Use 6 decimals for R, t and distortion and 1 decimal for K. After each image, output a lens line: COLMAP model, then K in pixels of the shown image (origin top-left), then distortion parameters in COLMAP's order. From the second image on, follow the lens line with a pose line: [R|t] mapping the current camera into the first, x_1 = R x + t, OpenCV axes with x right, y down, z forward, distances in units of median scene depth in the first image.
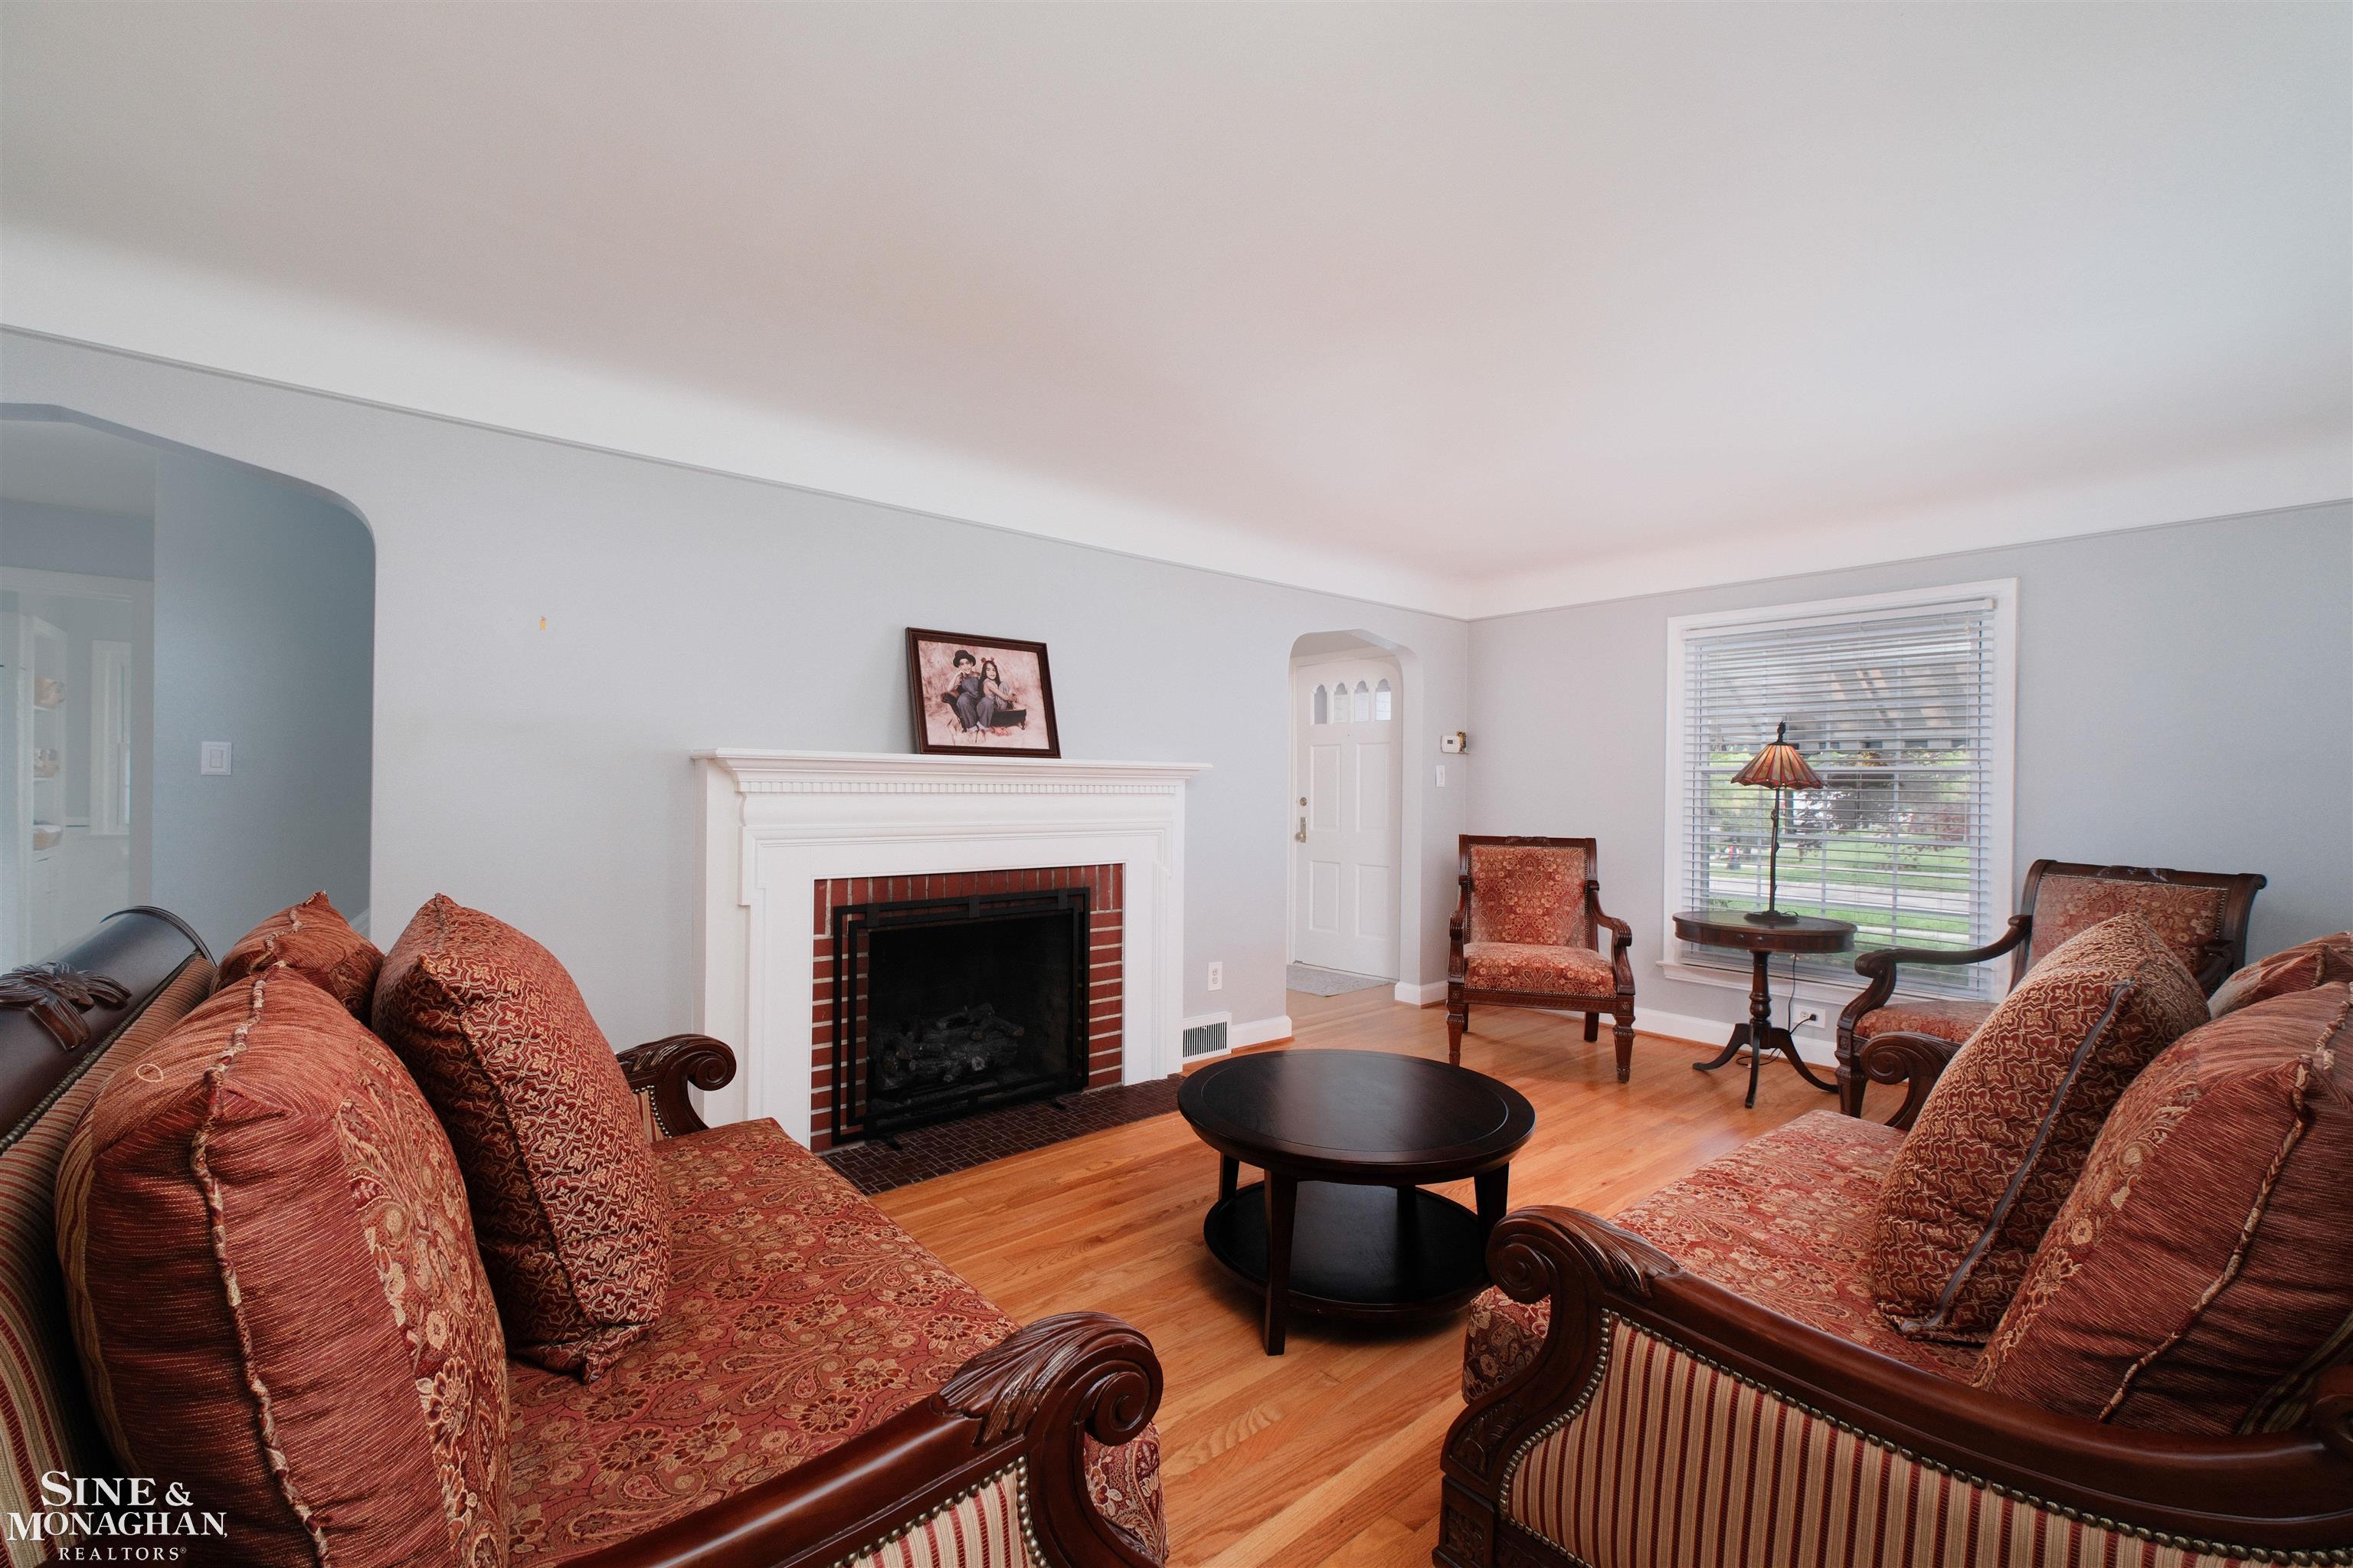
lens RADIAL K [[990.3, 0, 1169.3], [0, 990.3, 788.0], [0, 0, 1]] dist [-0.003318, -0.000133]
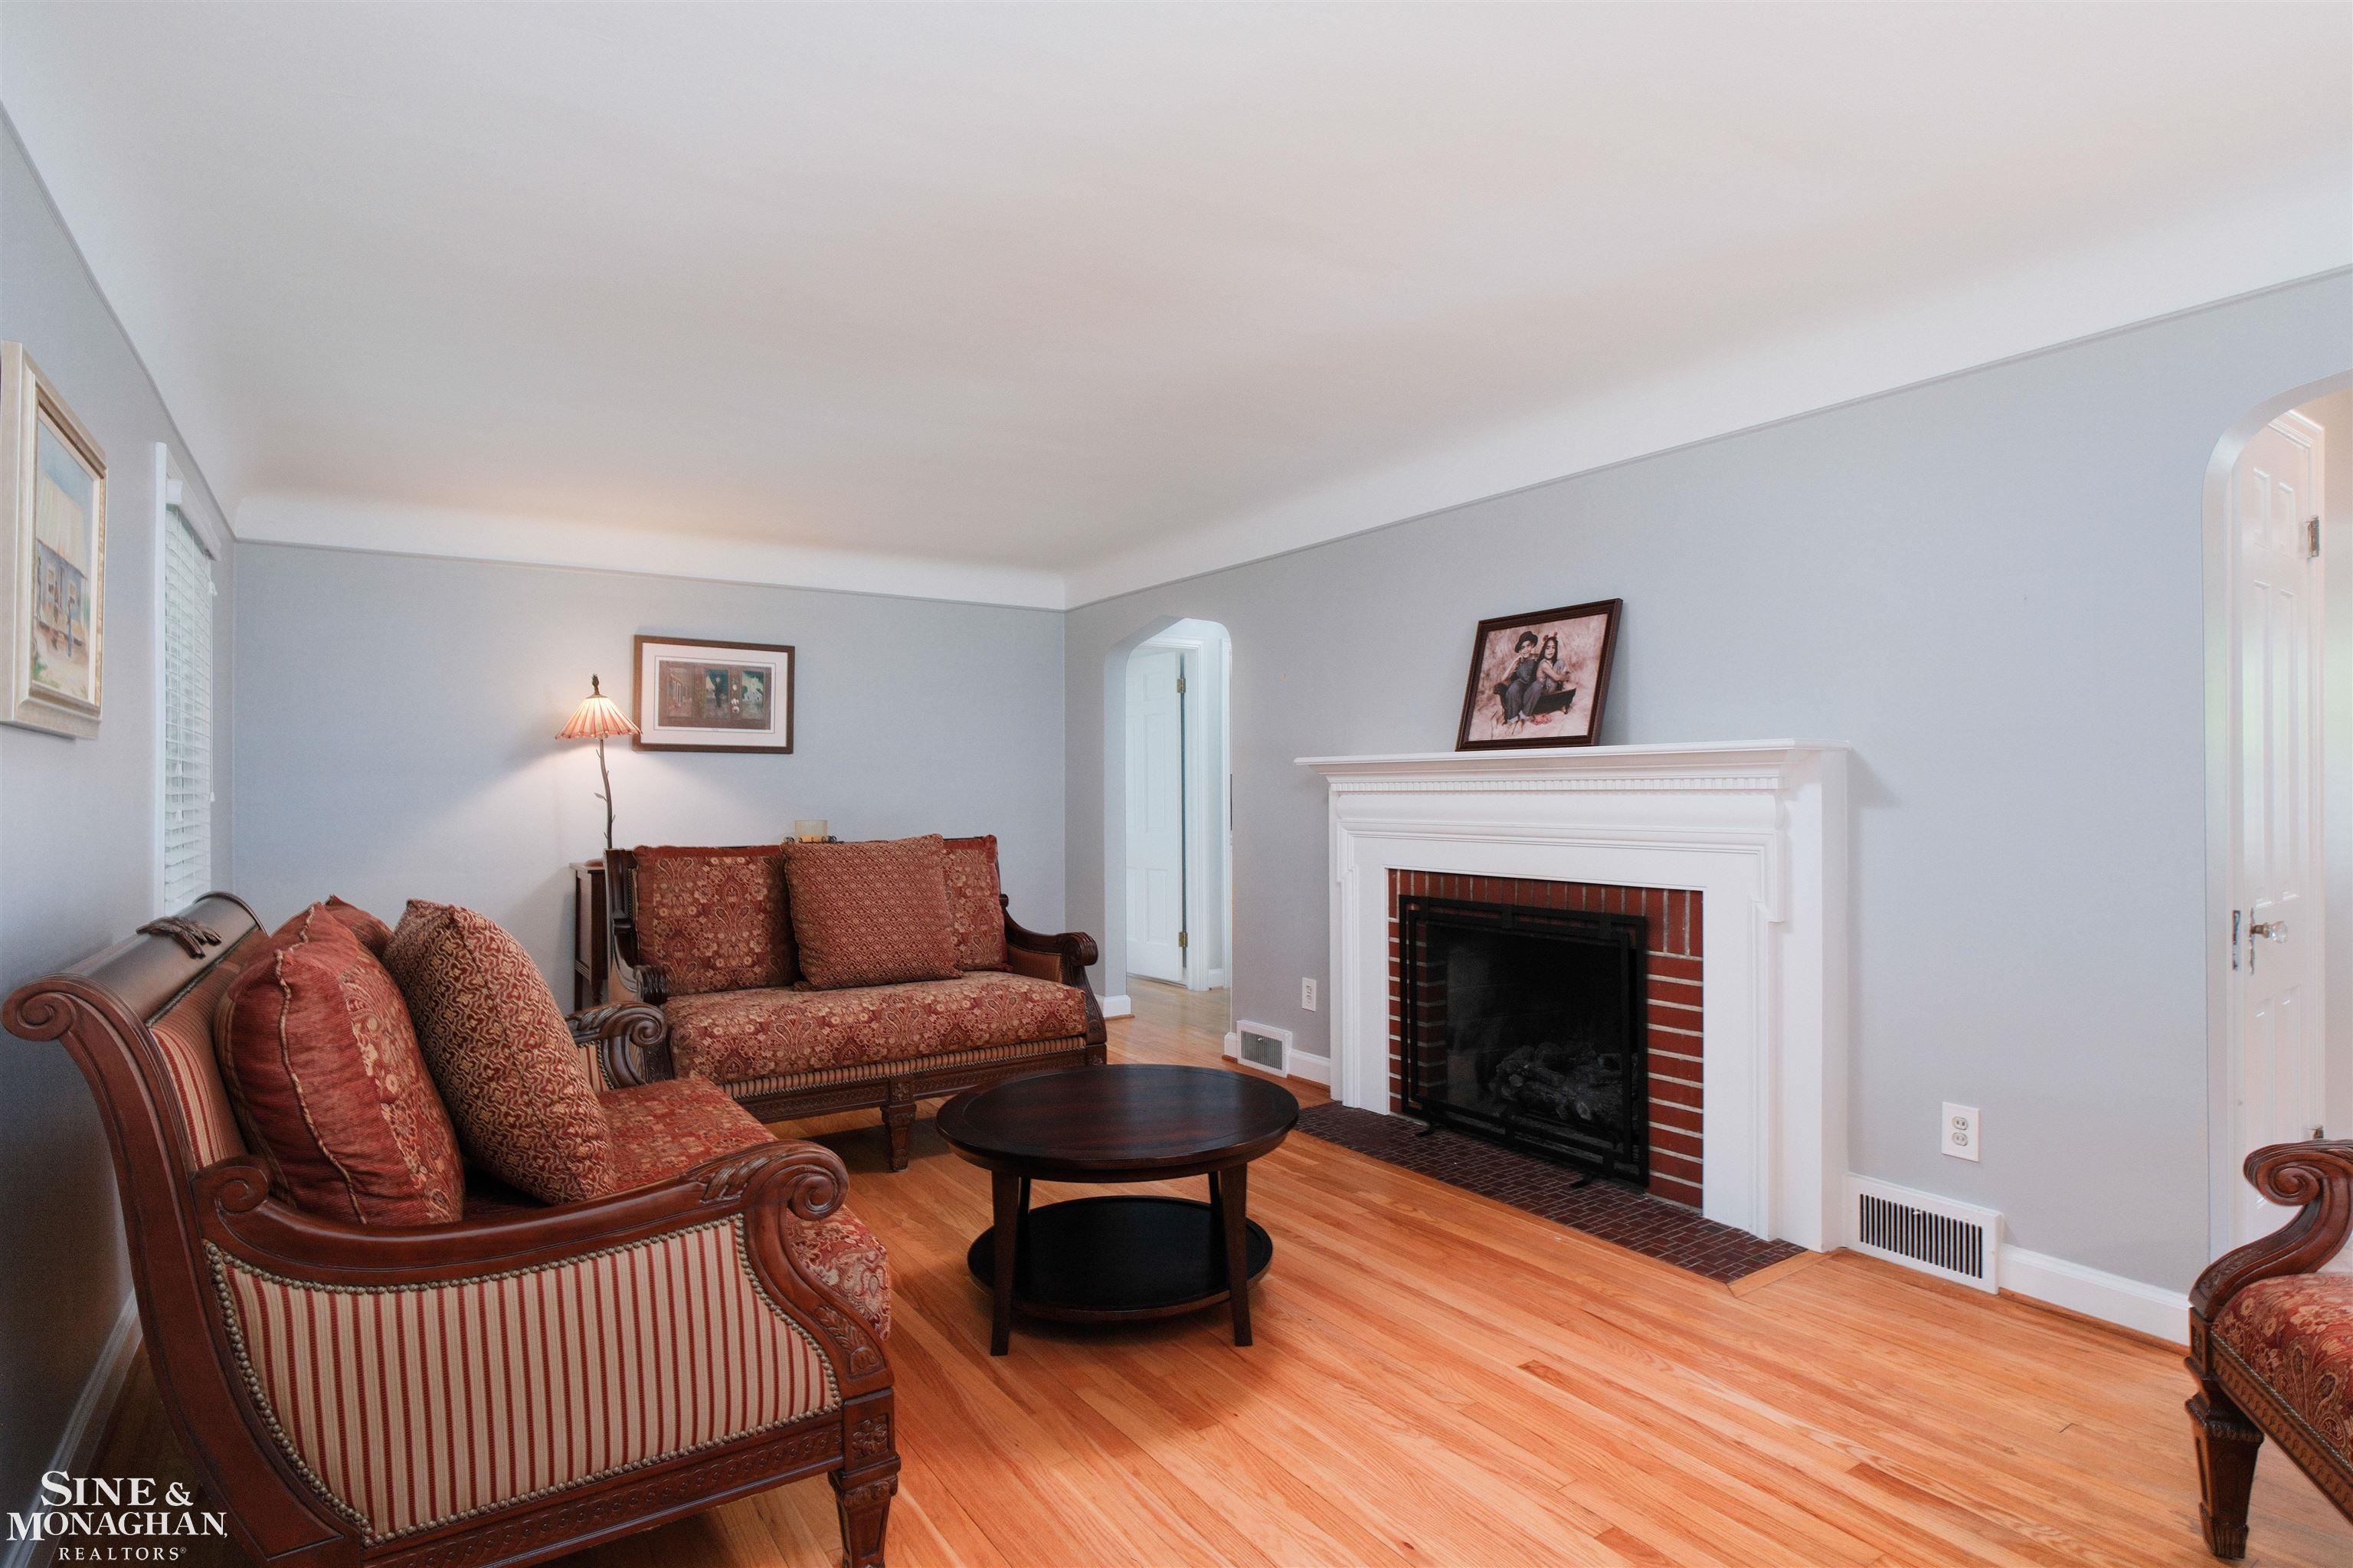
lens RADIAL K [[1199.1, 0, 1174.2], [0, 1199.1, 776.9], [0, 0, 1]] dist [0.000054, -0.000333]
pose [[-0.107340, -0.018005, -0.994059, 0.901359], [0.004604, 0.999816, -0.018606, 0.011343], [0.994212, -0.006573, -0.107238, 0.794131]]
